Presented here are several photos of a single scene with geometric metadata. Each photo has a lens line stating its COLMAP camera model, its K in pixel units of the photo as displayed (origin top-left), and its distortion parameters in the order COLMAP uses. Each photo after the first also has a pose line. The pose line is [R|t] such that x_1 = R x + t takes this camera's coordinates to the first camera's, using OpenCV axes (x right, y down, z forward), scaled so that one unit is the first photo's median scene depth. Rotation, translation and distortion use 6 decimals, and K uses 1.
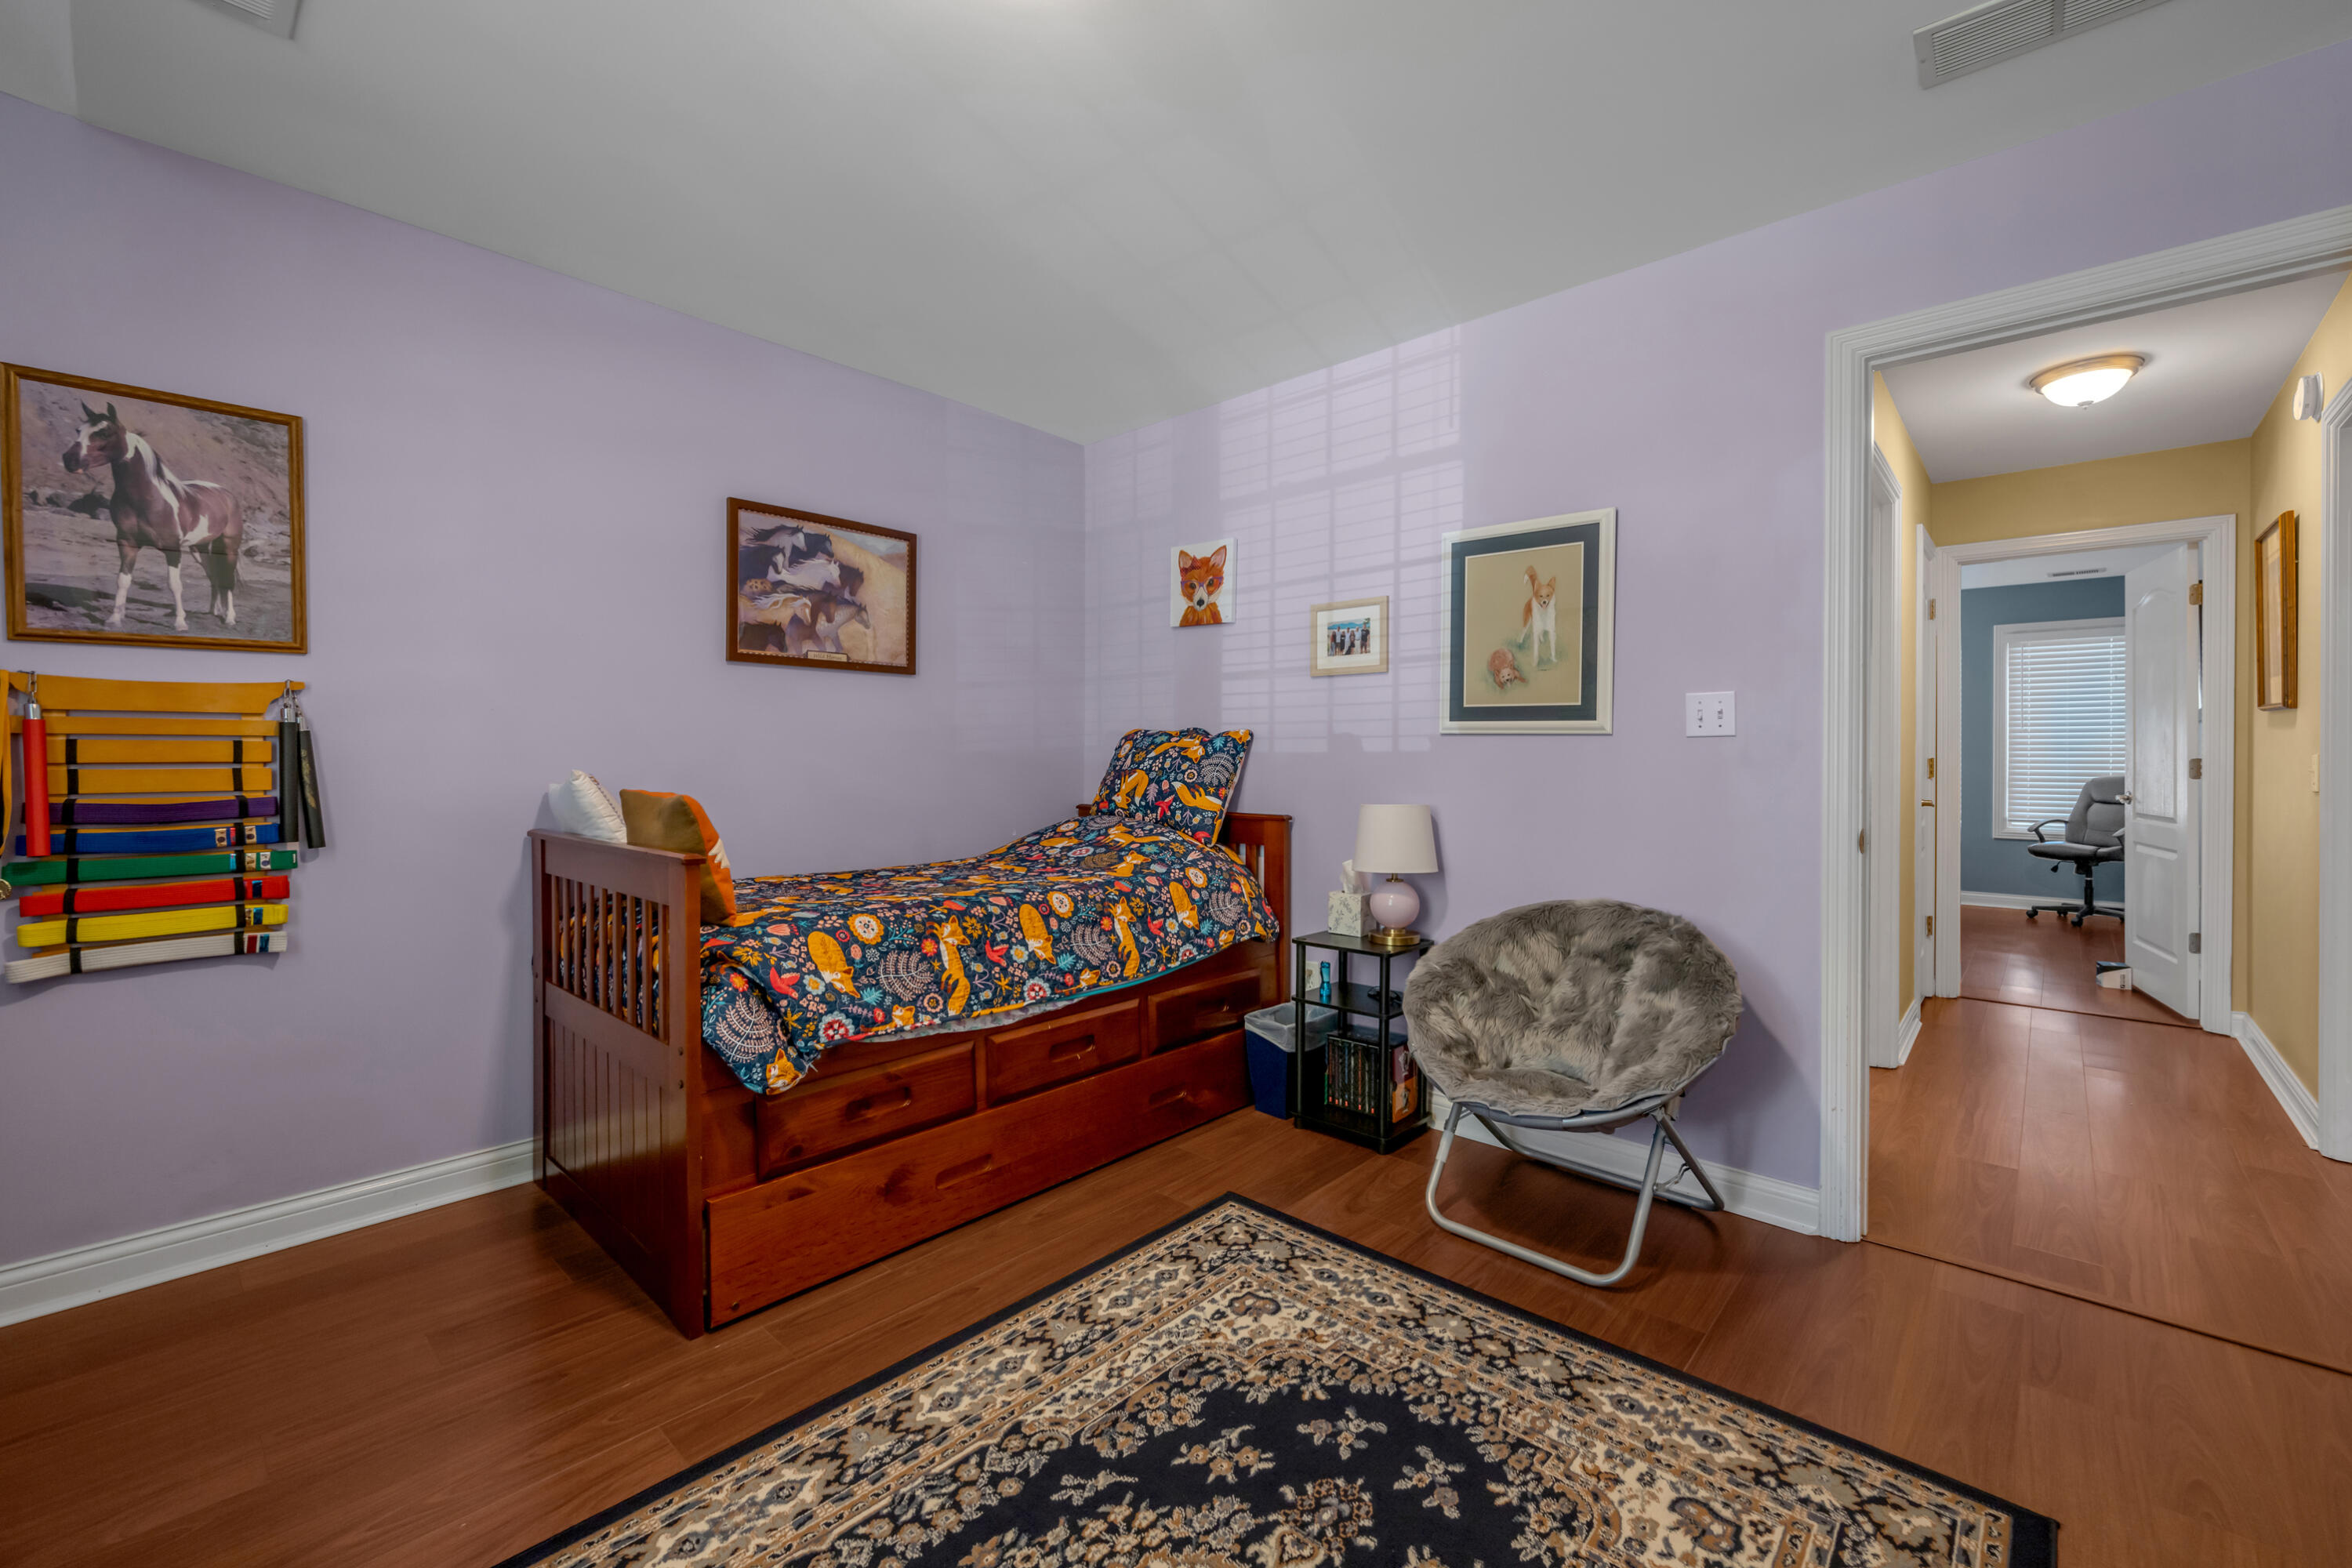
lens RADIAL K [[939.0, 0, 1172.2], [0, 939.0, 779.5], [0, 0, 1]] dist [-0.000793, 0.000264]
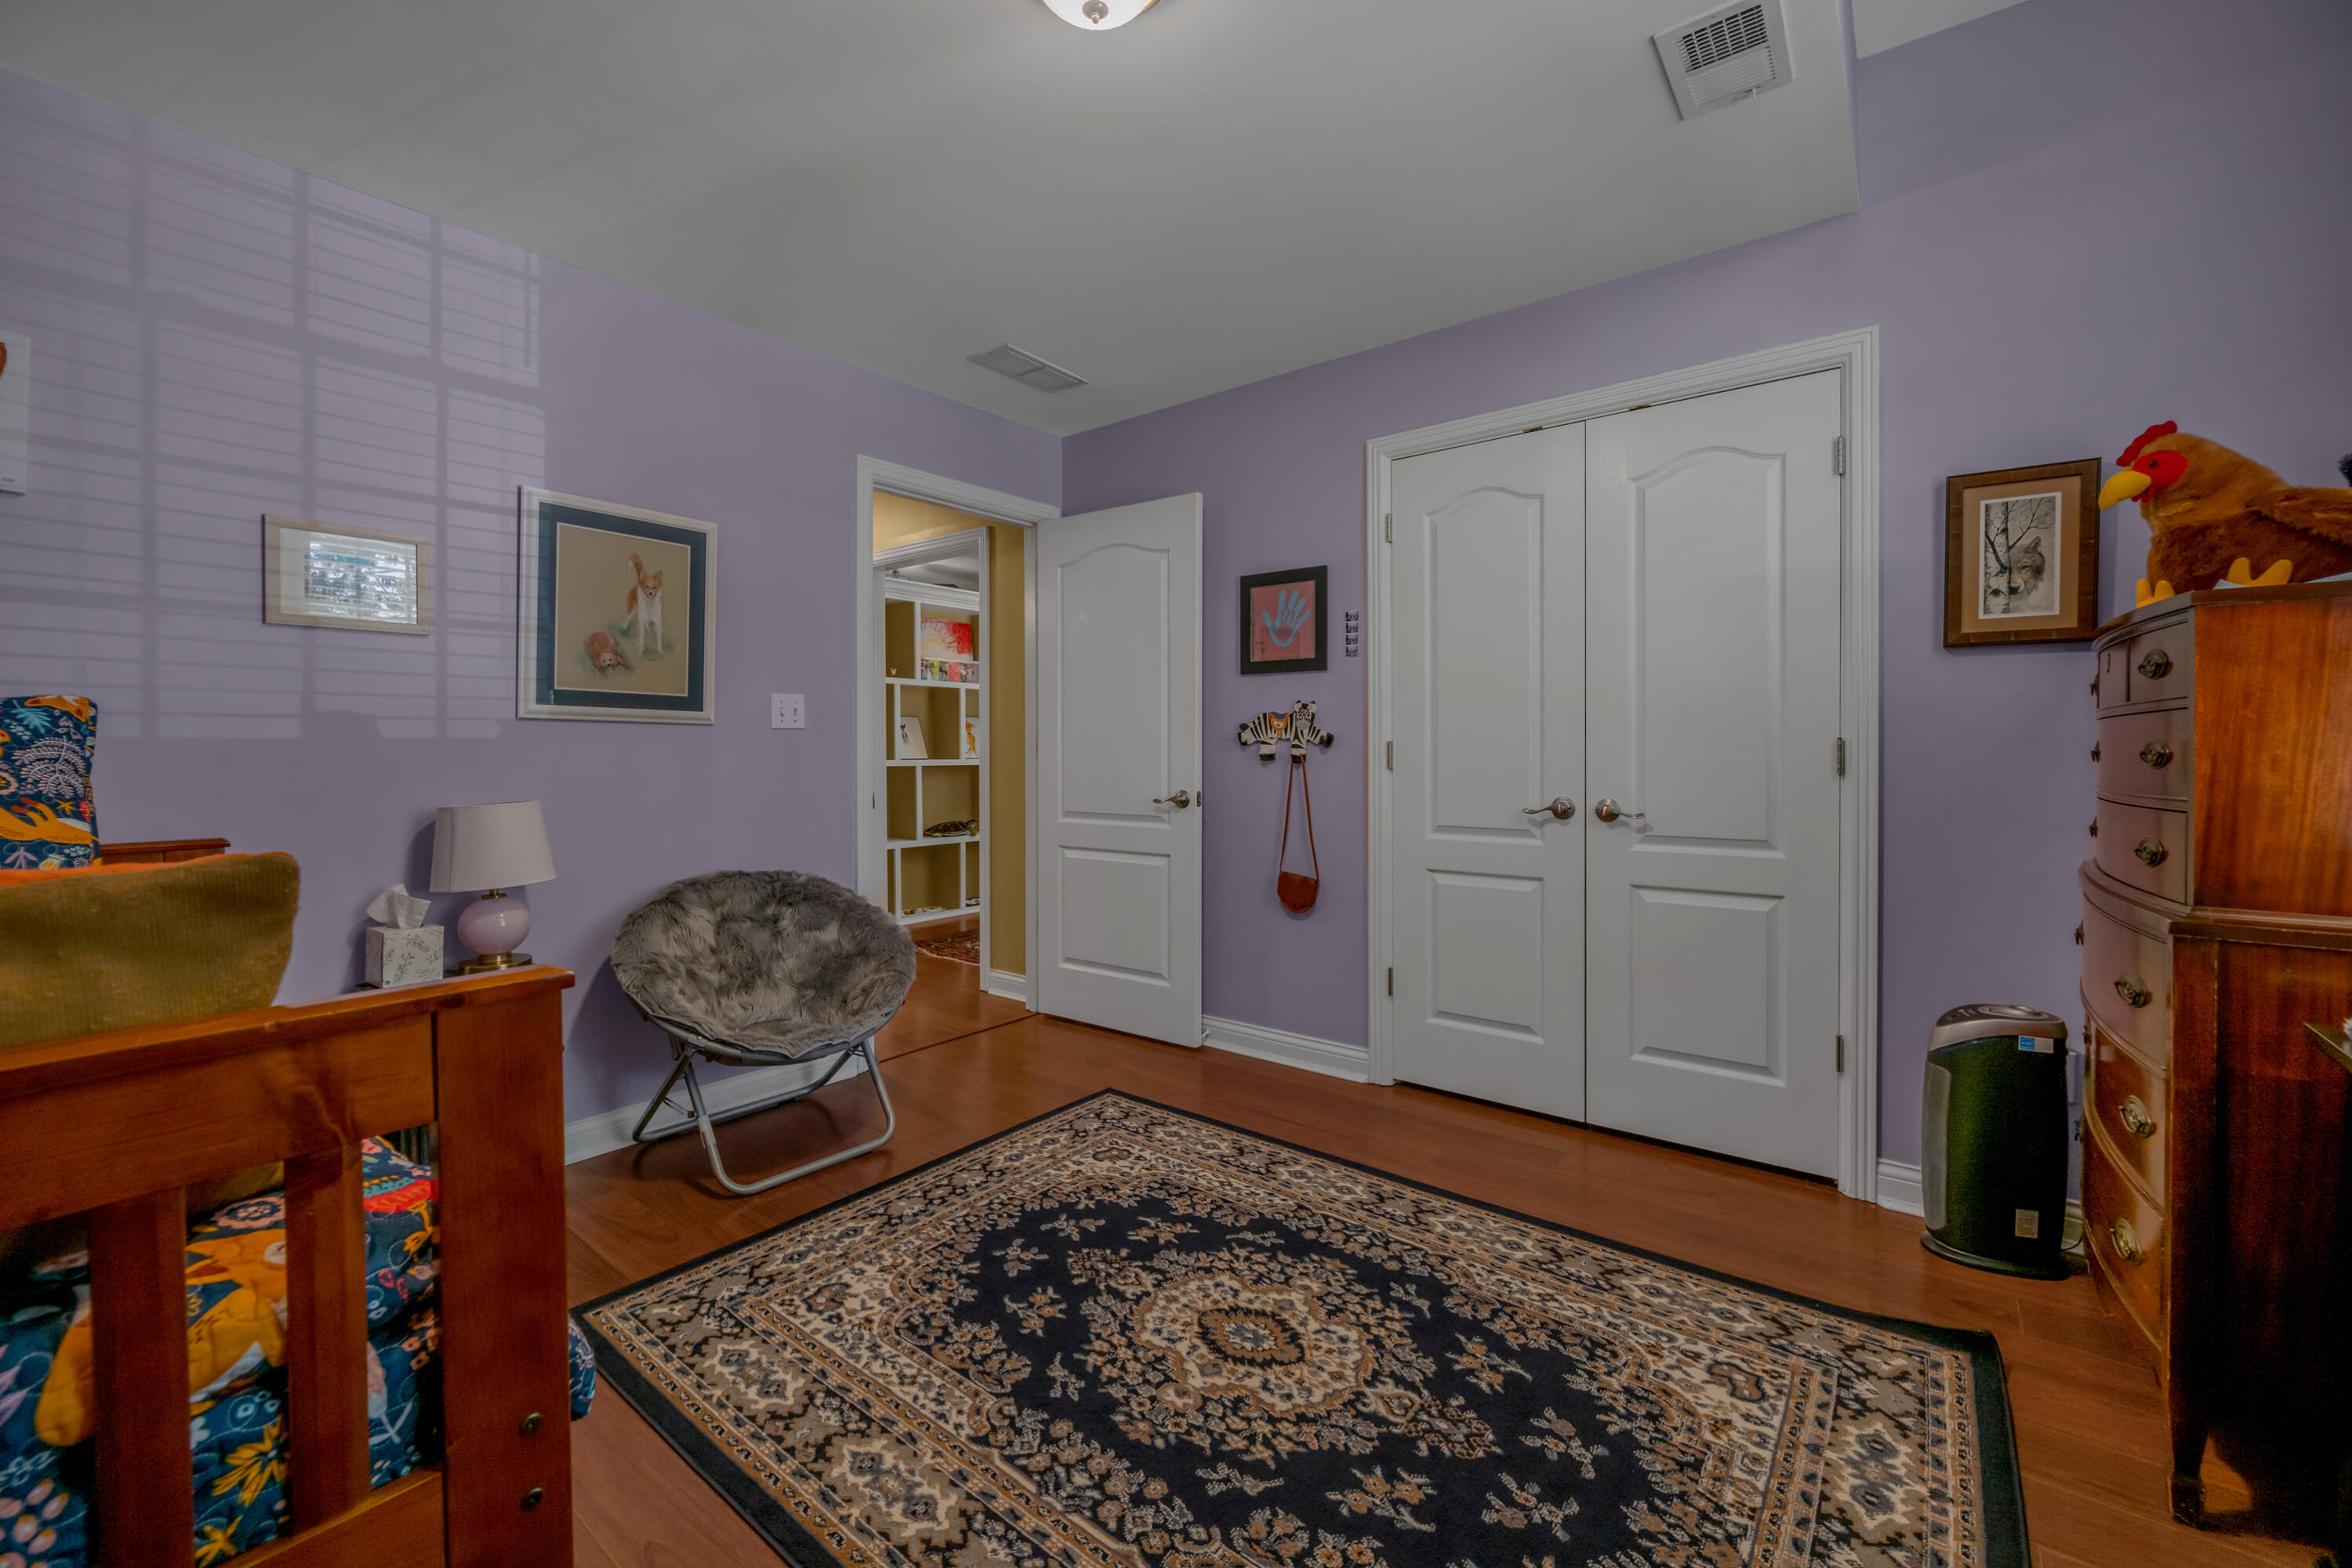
lens RADIAL K [[939.0, 0, 1168.2], [0, 939.0, 782.0], [0, 0, 1]] dist [-0.000793, 0.000264]
pose [[-0.050192, -0.037211, 0.998046, -0.913434], [0.024404, 0.998962, 0.038473, -0.013238], [-0.998441, 0.026288, -0.049232, 0.685750]]
